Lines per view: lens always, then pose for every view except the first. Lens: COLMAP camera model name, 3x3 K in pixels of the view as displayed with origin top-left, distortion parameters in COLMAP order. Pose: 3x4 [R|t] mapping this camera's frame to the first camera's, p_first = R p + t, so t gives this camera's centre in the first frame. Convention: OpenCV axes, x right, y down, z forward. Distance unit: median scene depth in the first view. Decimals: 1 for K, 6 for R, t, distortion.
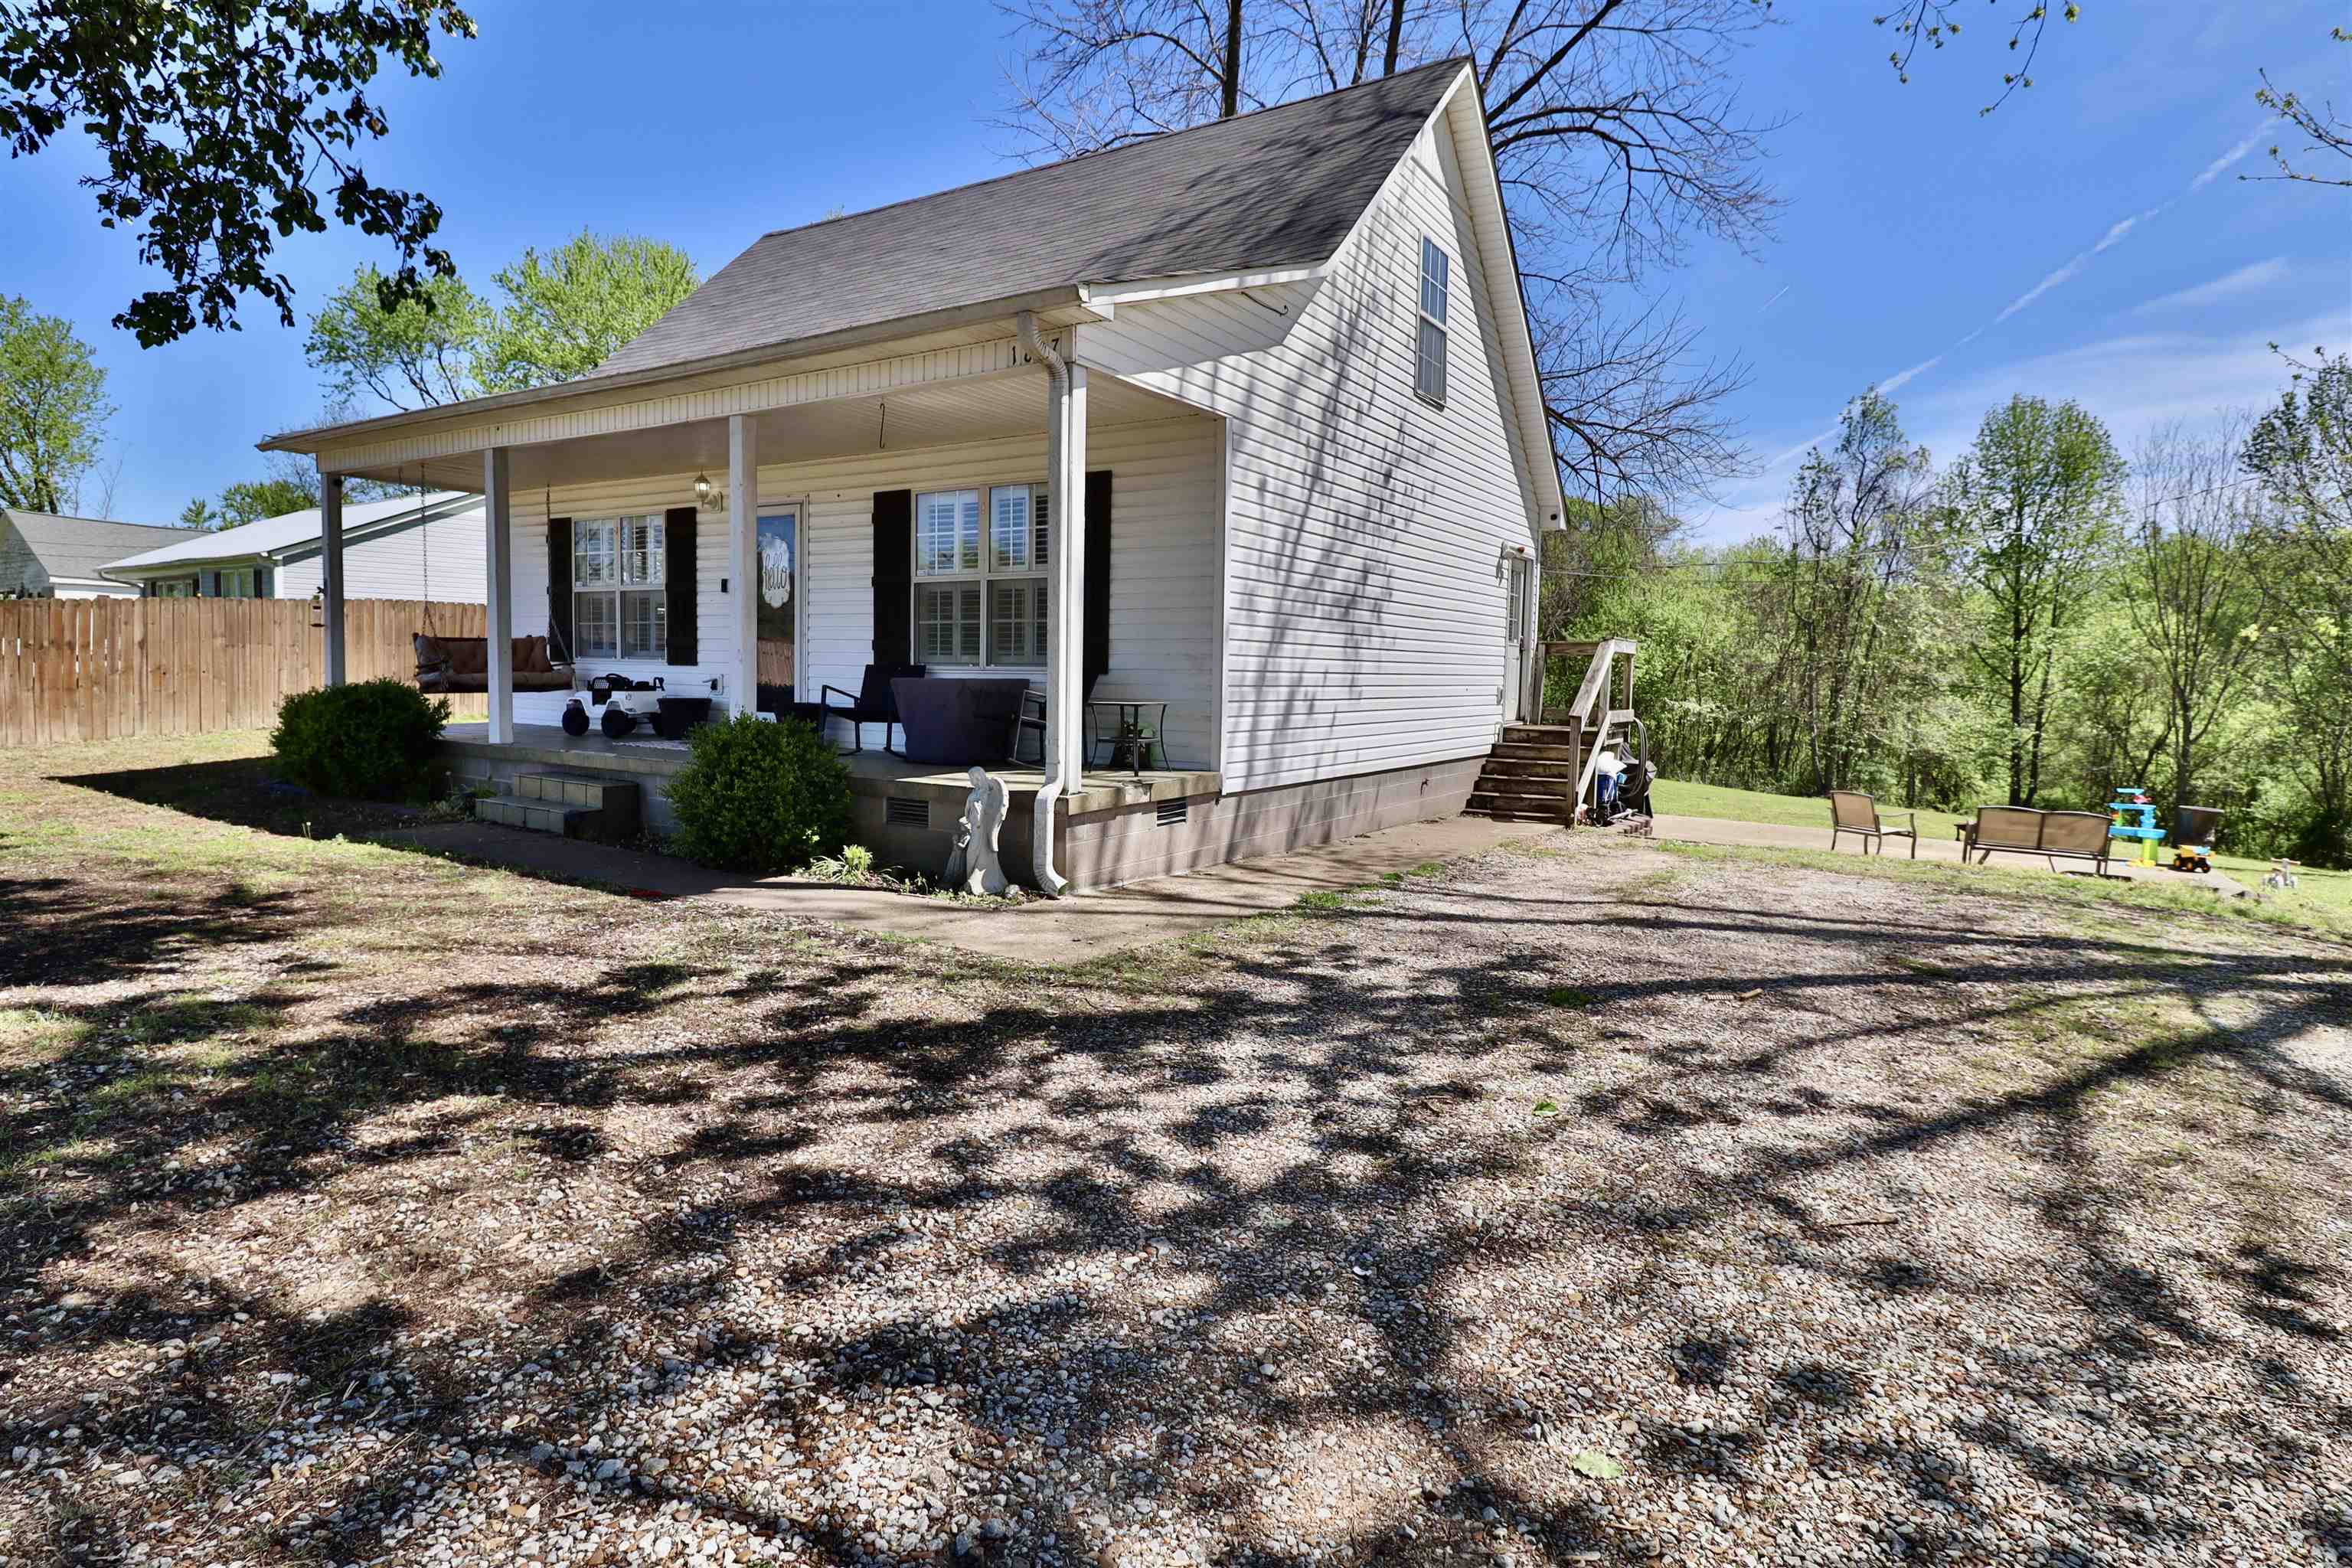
lens RADIAL K [[1212.5, 0, 1170.5], [0, 1212.5, 754.9], [0, 0, 1]] dist [0.000171, -0.013690]
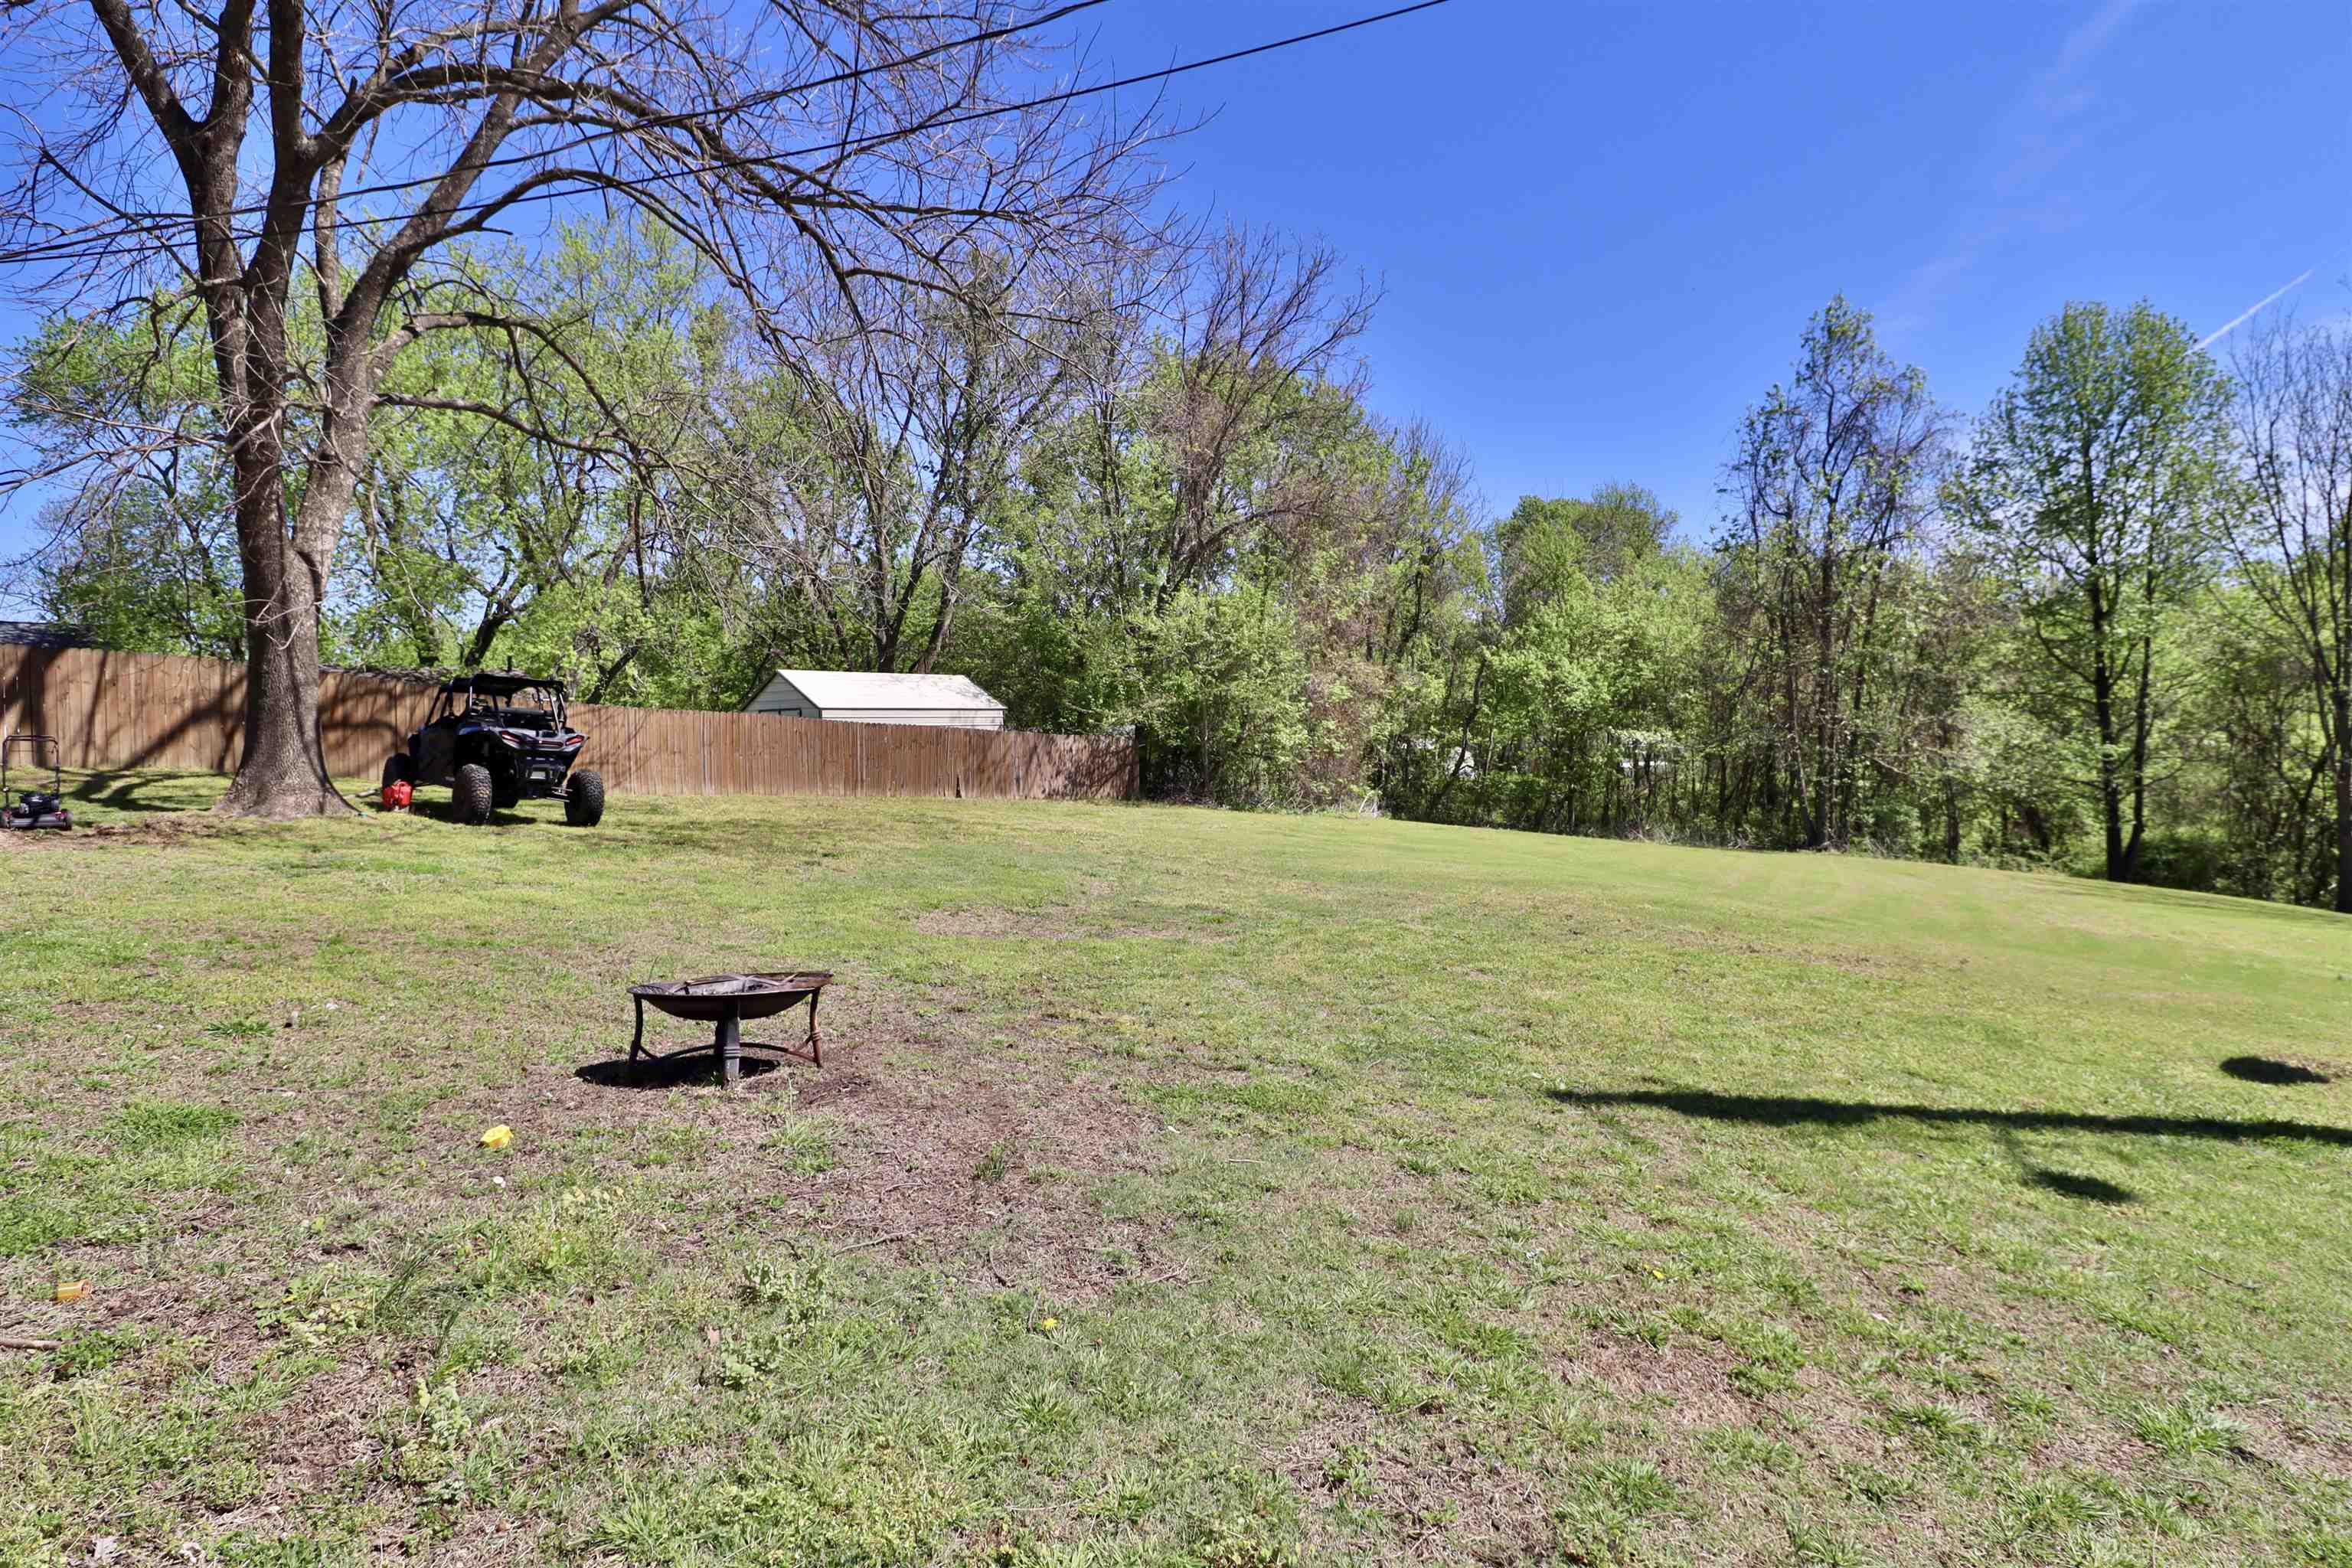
lens RADIAL K [[1212.5, 0, 1177.4], [0, 1212.5, 755.5], [0, 0, 1]] dist [0.000171, -0.013690]
pose [[0.992498, -0.043210, -0.114373, 1.178320], [0.036635, 0.997587, -0.058973, 0.036043], [0.116645, 0.054340, 0.991686, 1.082327]]
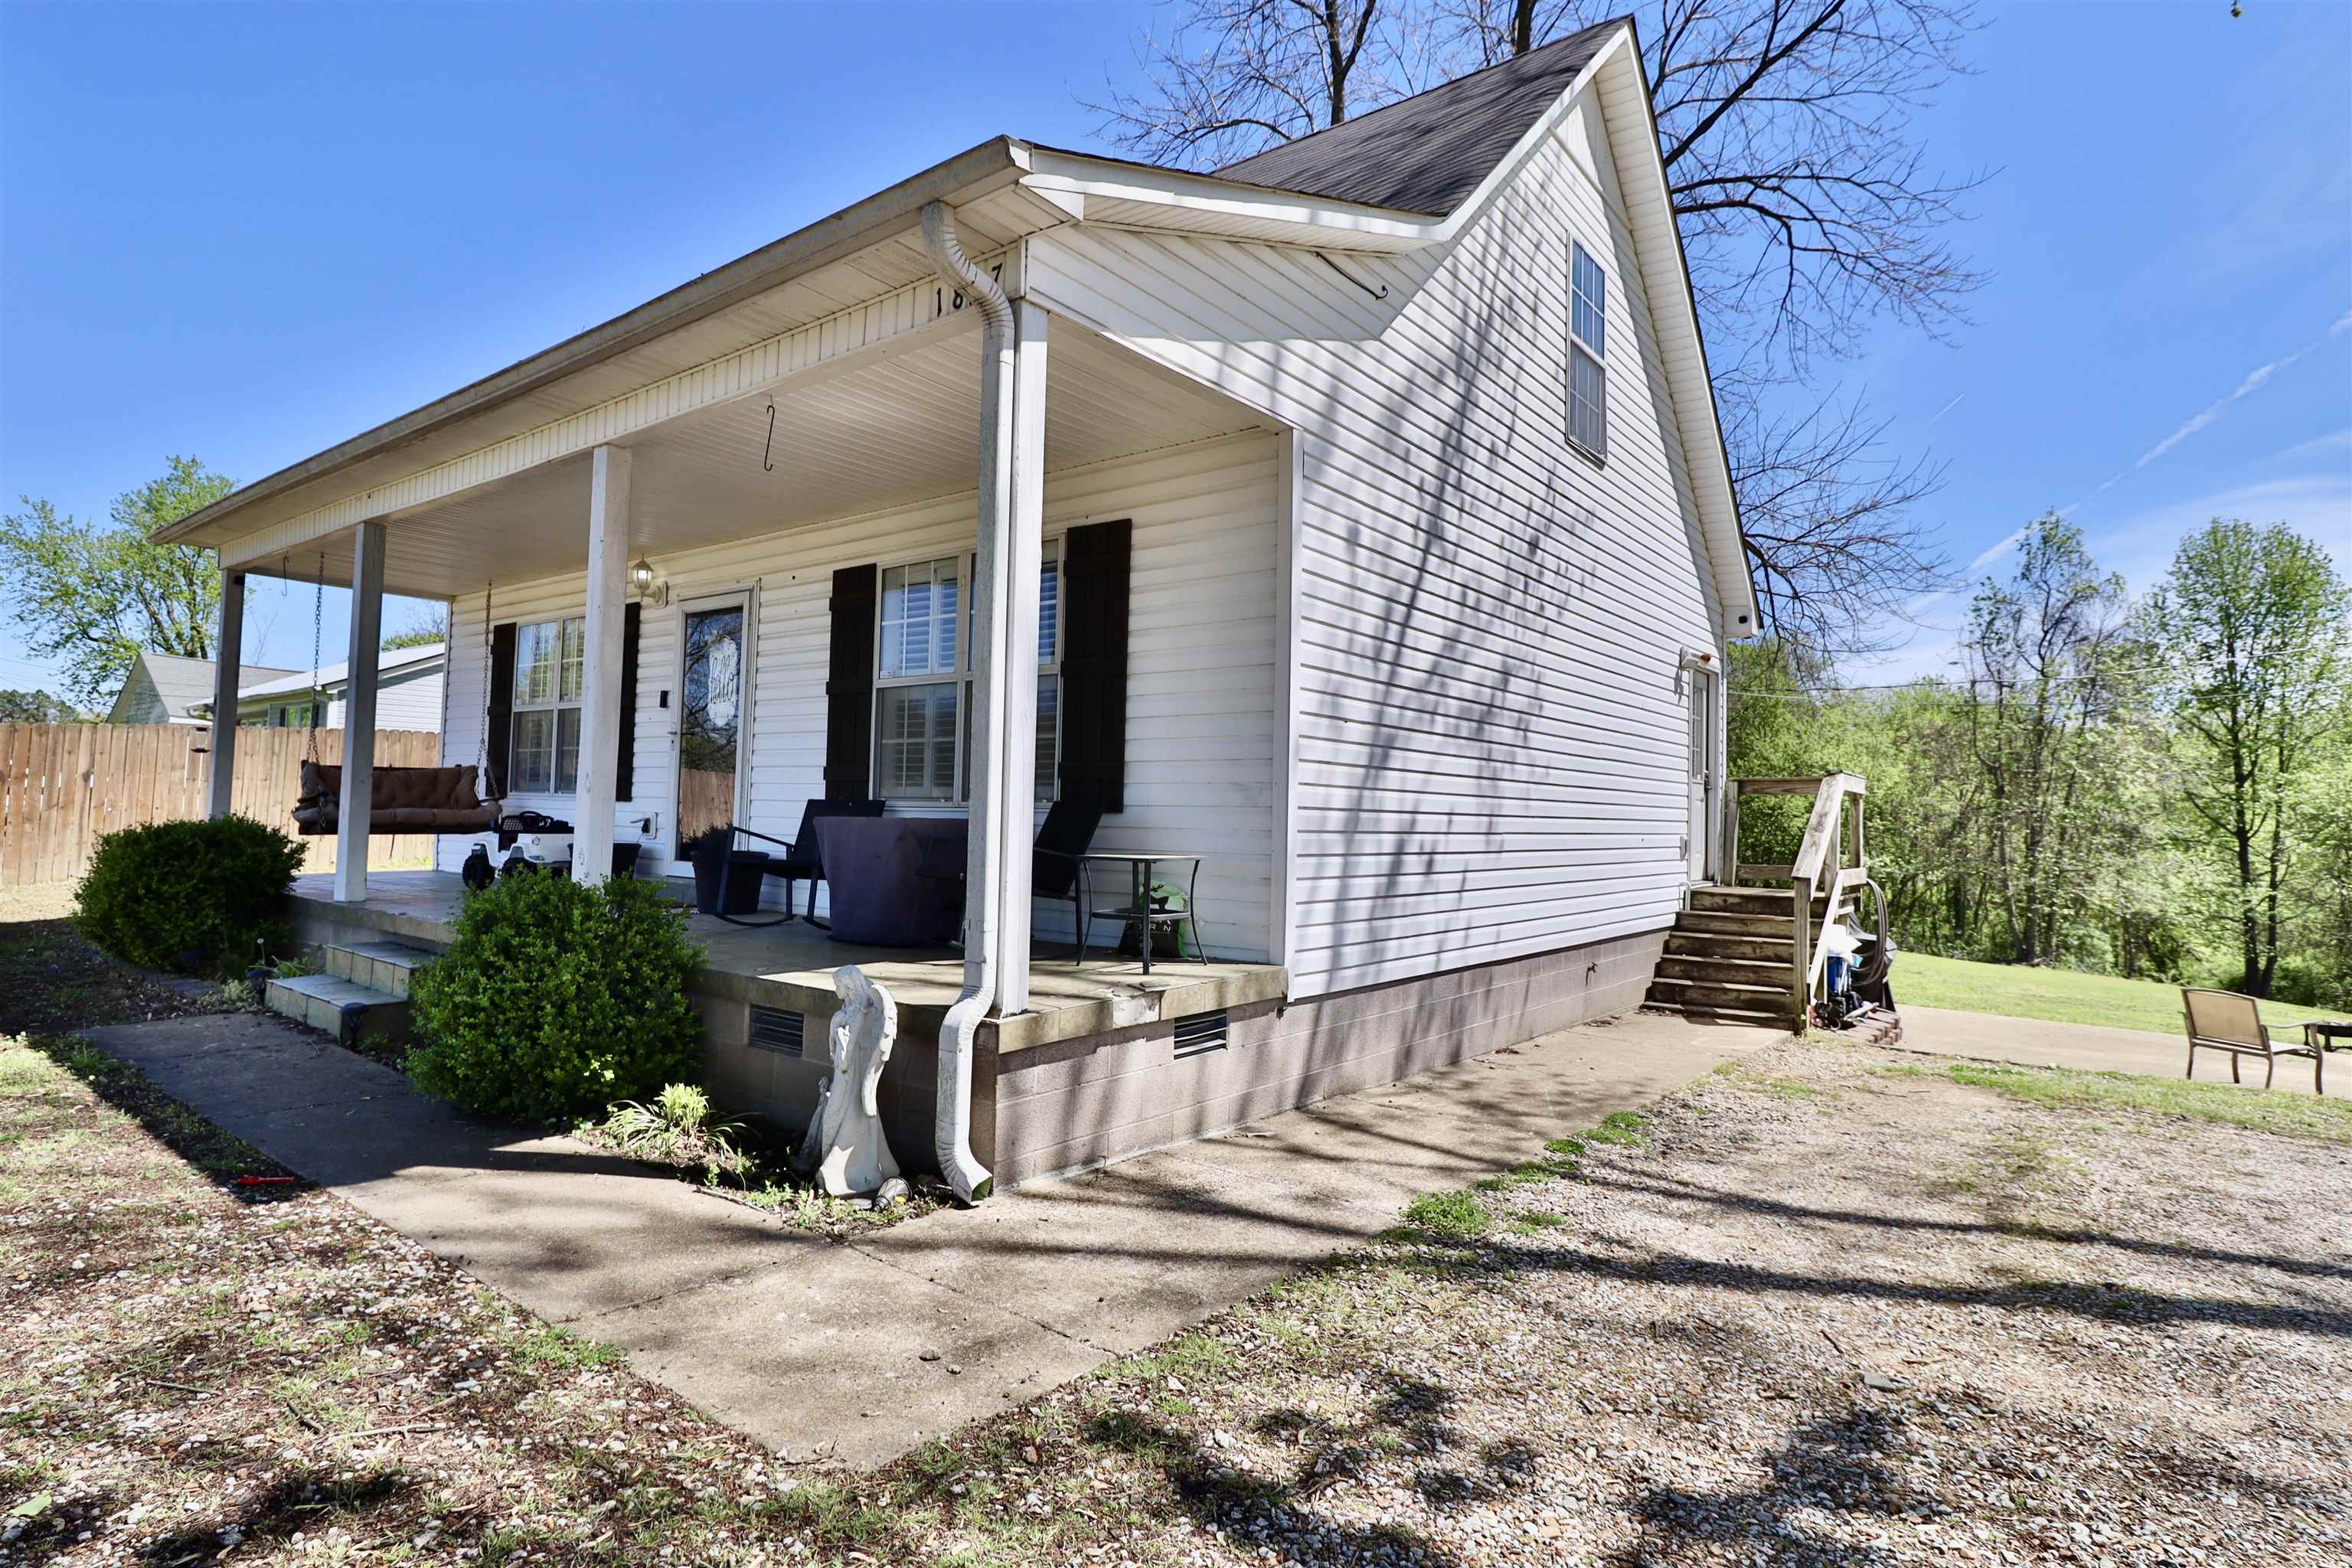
lens RADIAL K [[1212.5, 0, 1170.0], [0, 1212.5, 759.6], [0, 0, 1]] dist [0.000171, -0.013690]
pose [[0.995146, 0.001260, -0.098405, 0.032204], [-0.012741, 0.993152, -0.116132, -0.014285], [0.097585, 0.116822, 0.988347, 0.260165]]
